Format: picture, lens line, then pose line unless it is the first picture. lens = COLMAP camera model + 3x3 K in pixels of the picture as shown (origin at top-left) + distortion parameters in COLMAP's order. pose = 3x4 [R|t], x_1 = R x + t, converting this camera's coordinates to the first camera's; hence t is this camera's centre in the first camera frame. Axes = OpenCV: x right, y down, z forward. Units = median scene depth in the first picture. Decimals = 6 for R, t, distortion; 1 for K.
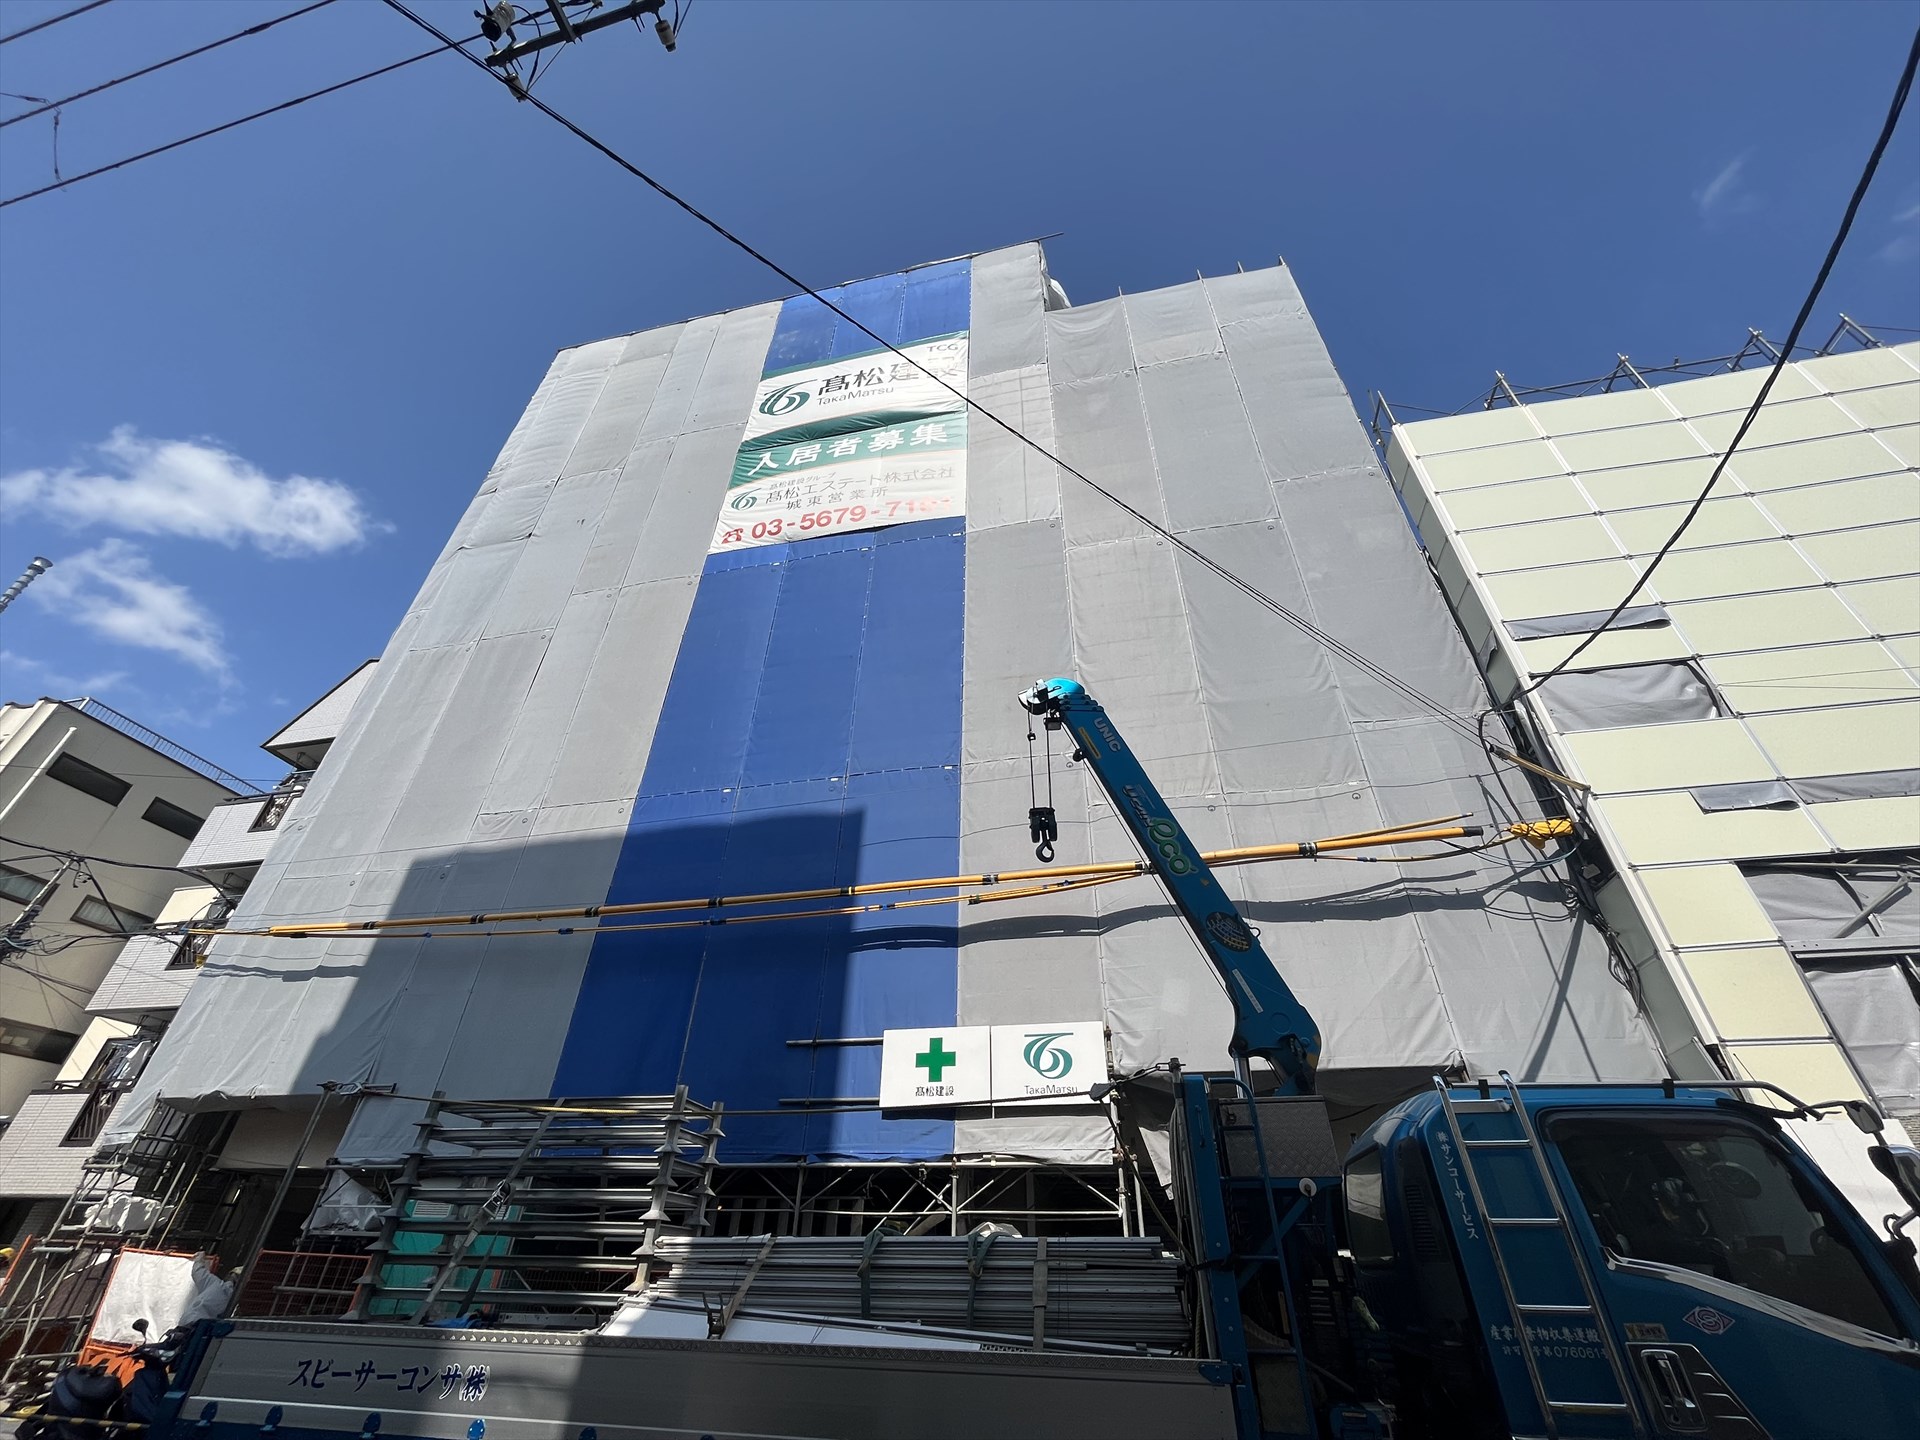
lens RADIAL K [[780.5, 0, 956.5], [0, 780.5, 720.9], [0, 0, 1]] dist [-0.002637, 0.000106]
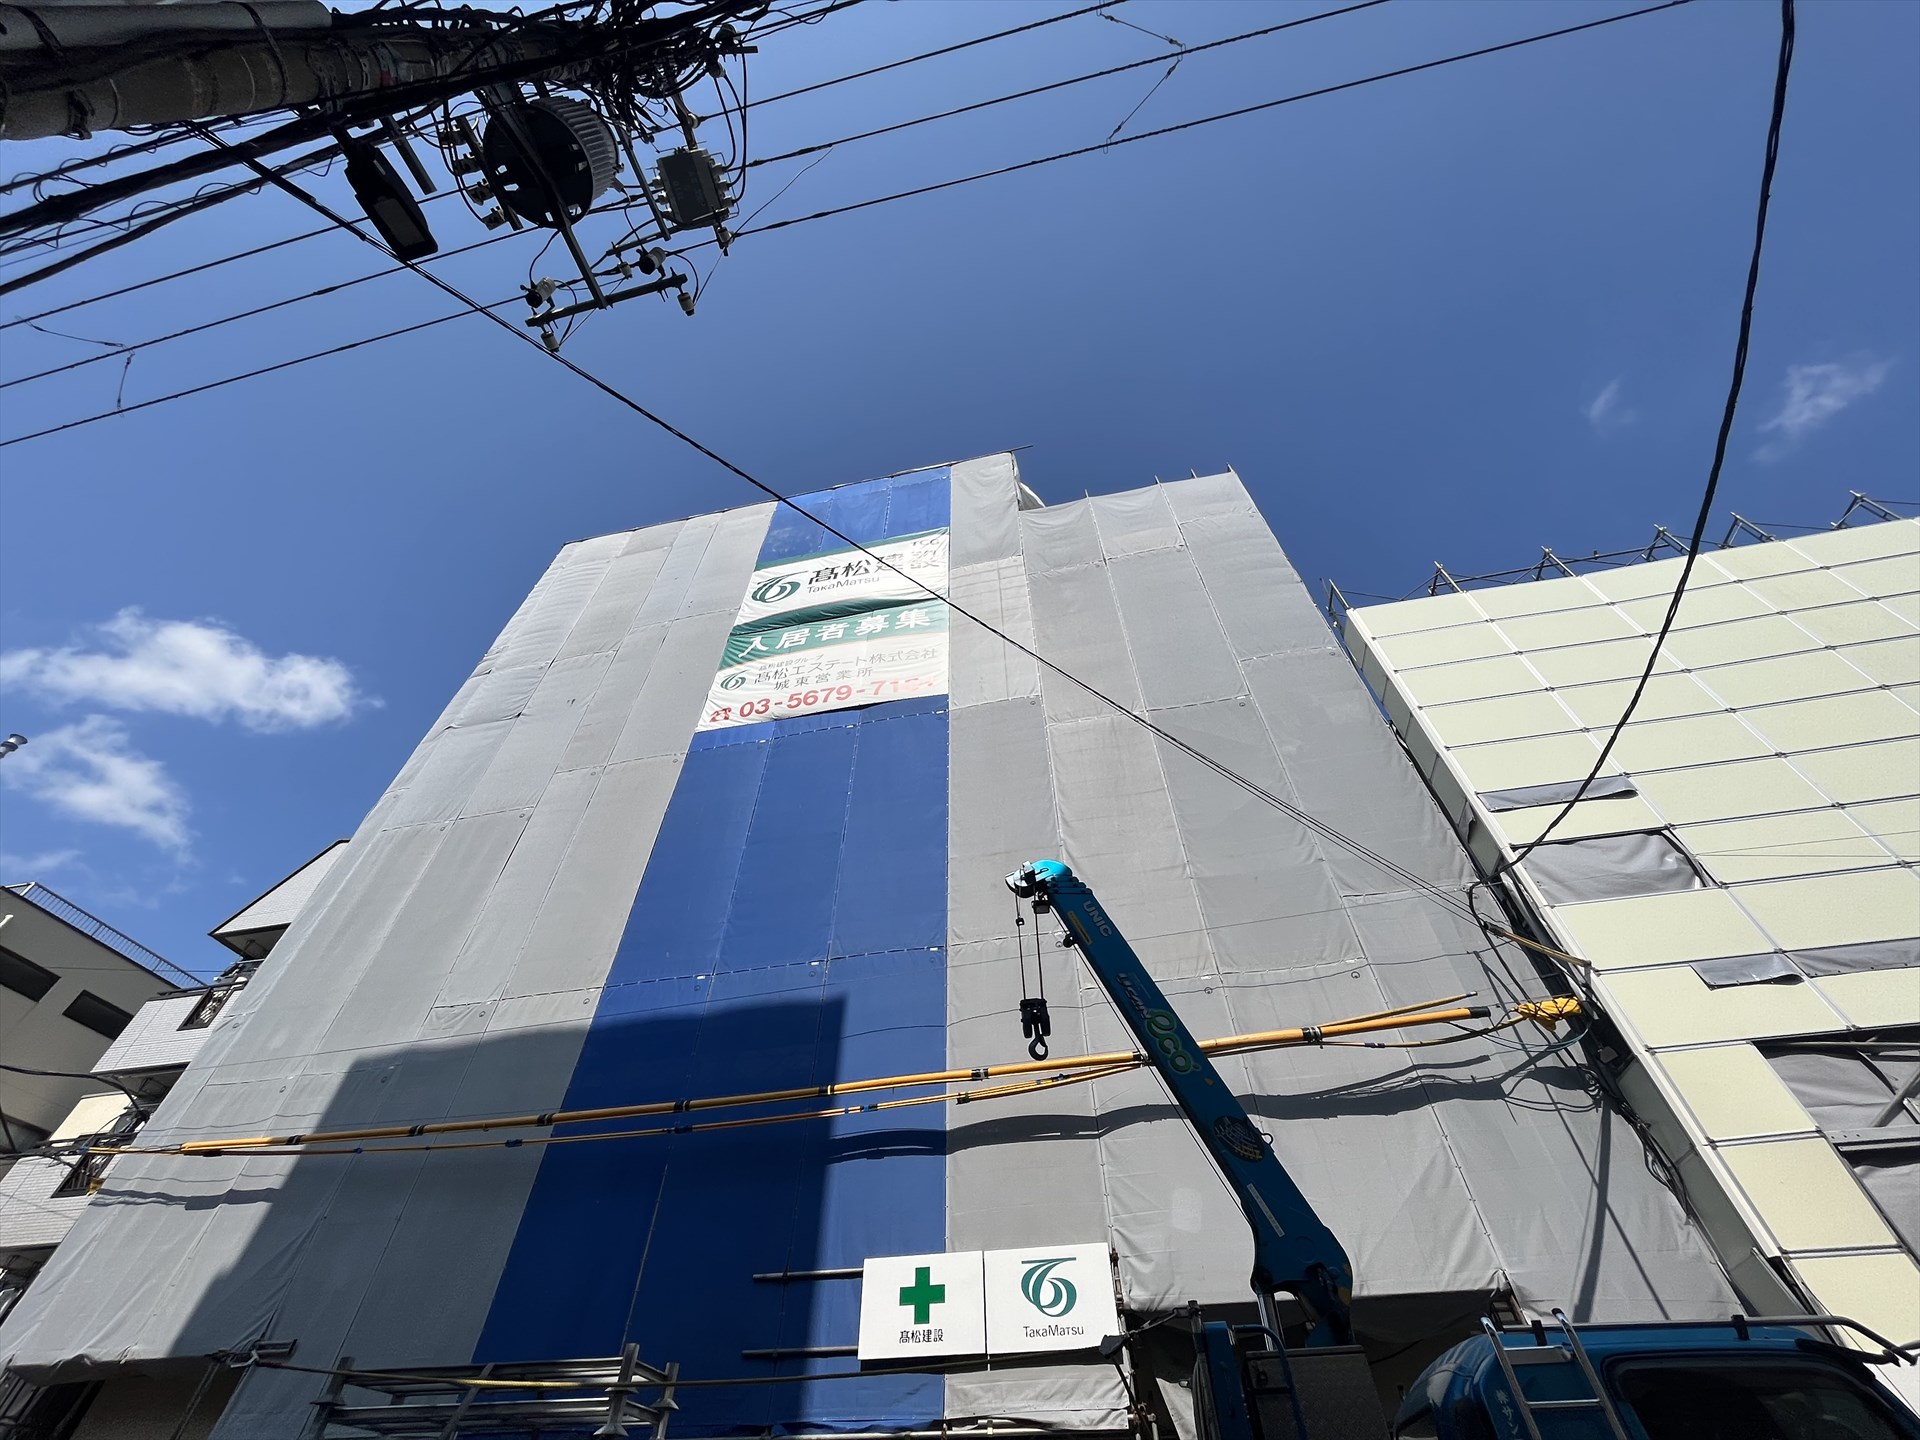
lens RADIAL K [[780.5, 0, 957.4], [0, 780.5, 720.9], [0, 0, 1]] dist [-0.002637, 0.000106]
pose [[0.999684, -0.008454, 0.023694, -0.002087], [0.013311, 0.976956, -0.213024, -0.012462], [-0.021348, 0.213272, 0.976760, -0.002902]]
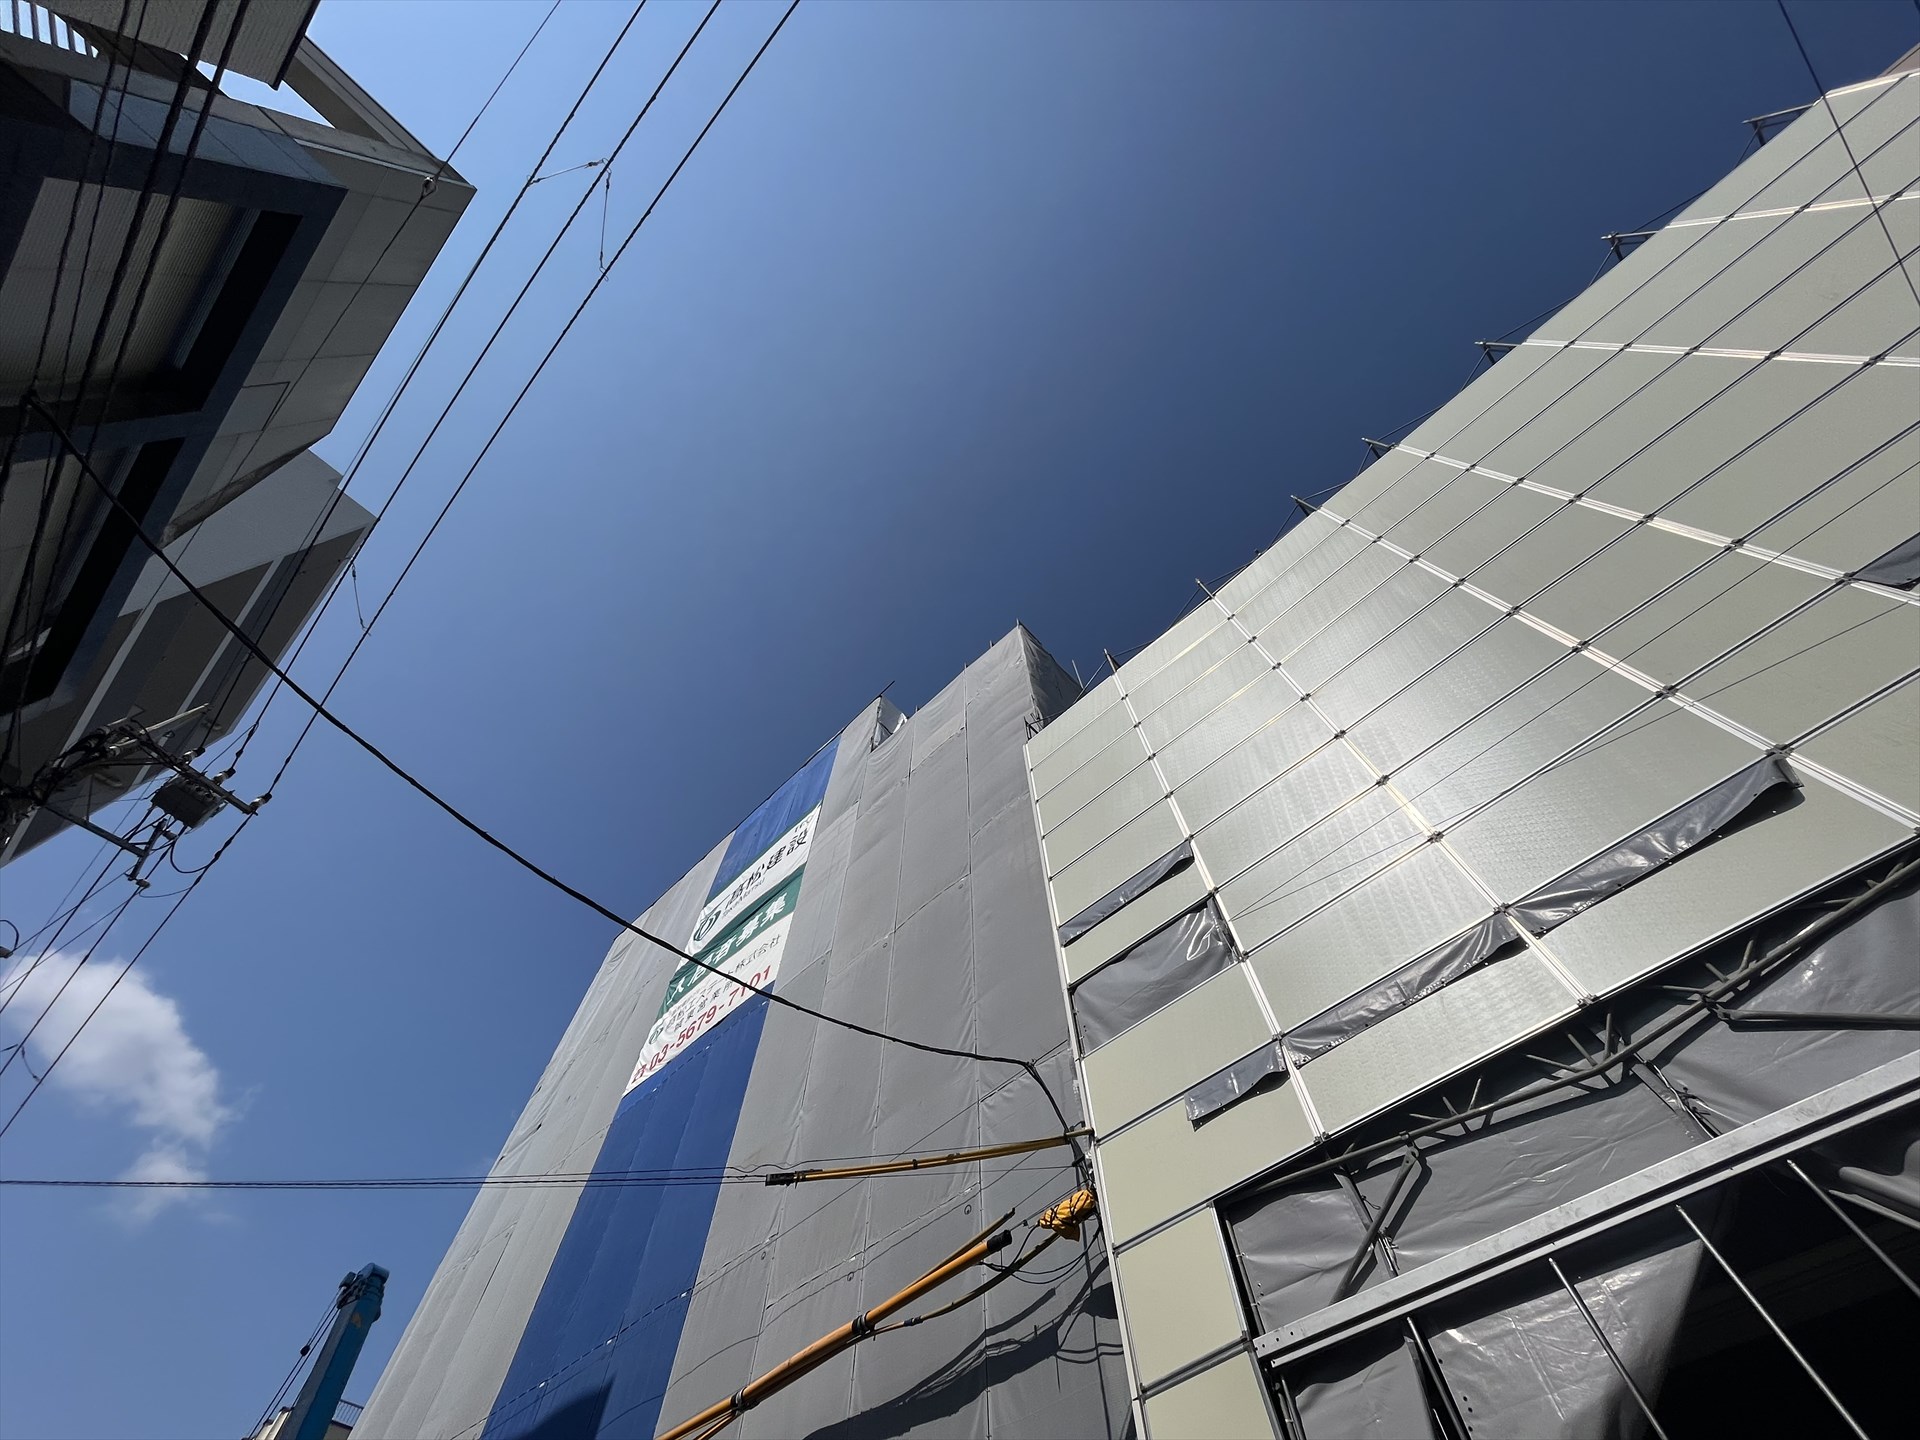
lens RADIAL K [[780.5, 0, 955.8], [0, 780.5, 719.6], [0, 0, 1]] dist [-0.002637, 0.000106]
pose [[0.852184, -0.474274, -0.221012, 0.958406], [0.319202, 0.805907, -0.498622, 0.089070], [0.414598, 0.354371, 0.838170, 0.142557]]
